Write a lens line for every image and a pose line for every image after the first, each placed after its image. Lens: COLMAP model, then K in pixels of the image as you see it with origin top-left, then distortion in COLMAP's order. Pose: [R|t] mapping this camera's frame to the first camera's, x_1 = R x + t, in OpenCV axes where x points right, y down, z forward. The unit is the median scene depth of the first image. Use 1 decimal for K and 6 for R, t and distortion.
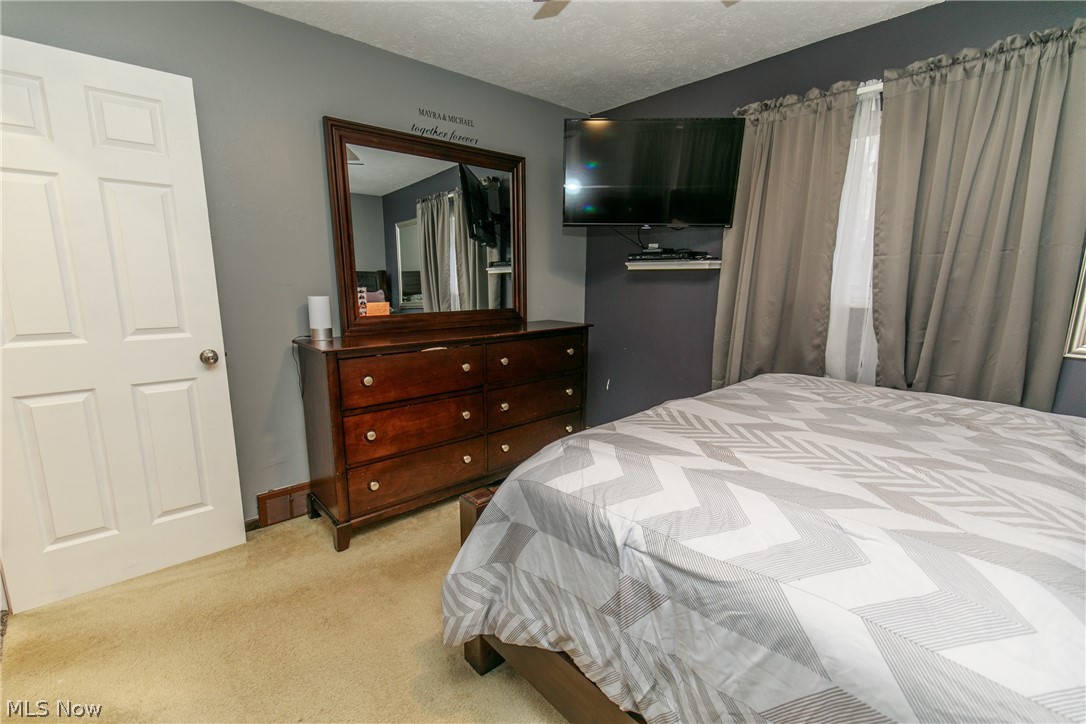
lens RADIAL K [[485.8, 0, 542.8], [0, 485.8, 371.3], [0, 0, 1]] dist [0.009232, -0.000177]
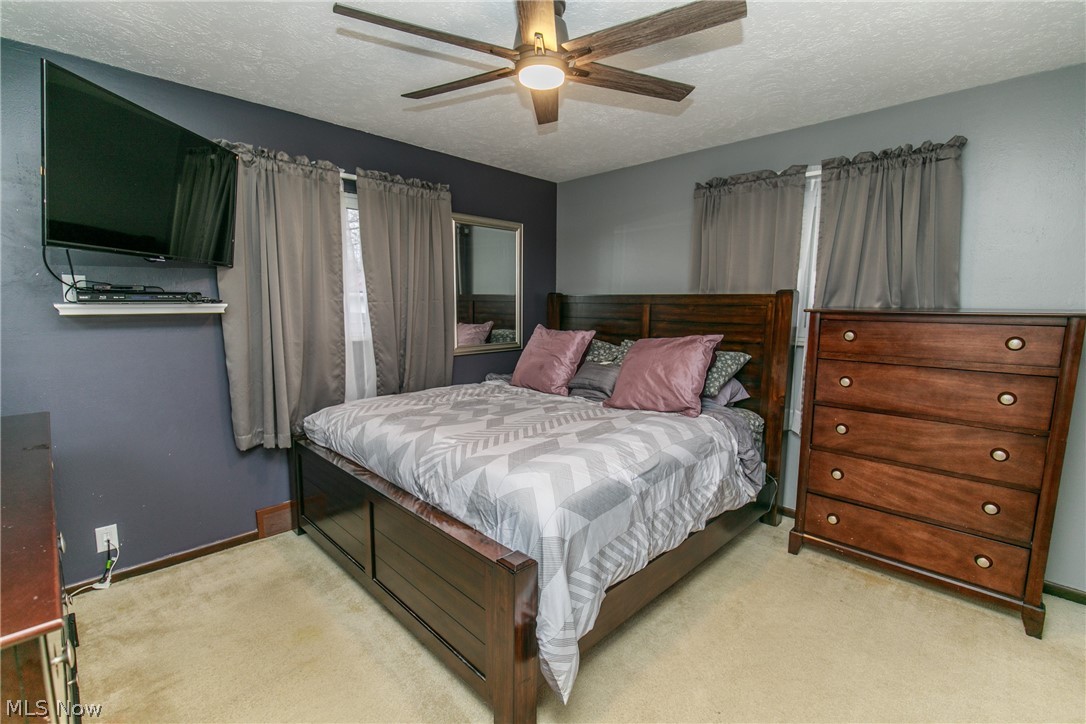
lens RADIAL K [[485.8, 0, 542.8], [0, 485.8, 371.3], [0, 0, 1]] dist [0.009232, -0.000177]
pose [[-0.065168, -0.149772, 0.986571, -0.663425], [0.190429, 0.968636, 0.159629, -0.164393], [-0.979536, 0.198274, -0.034603, 0.581335]]
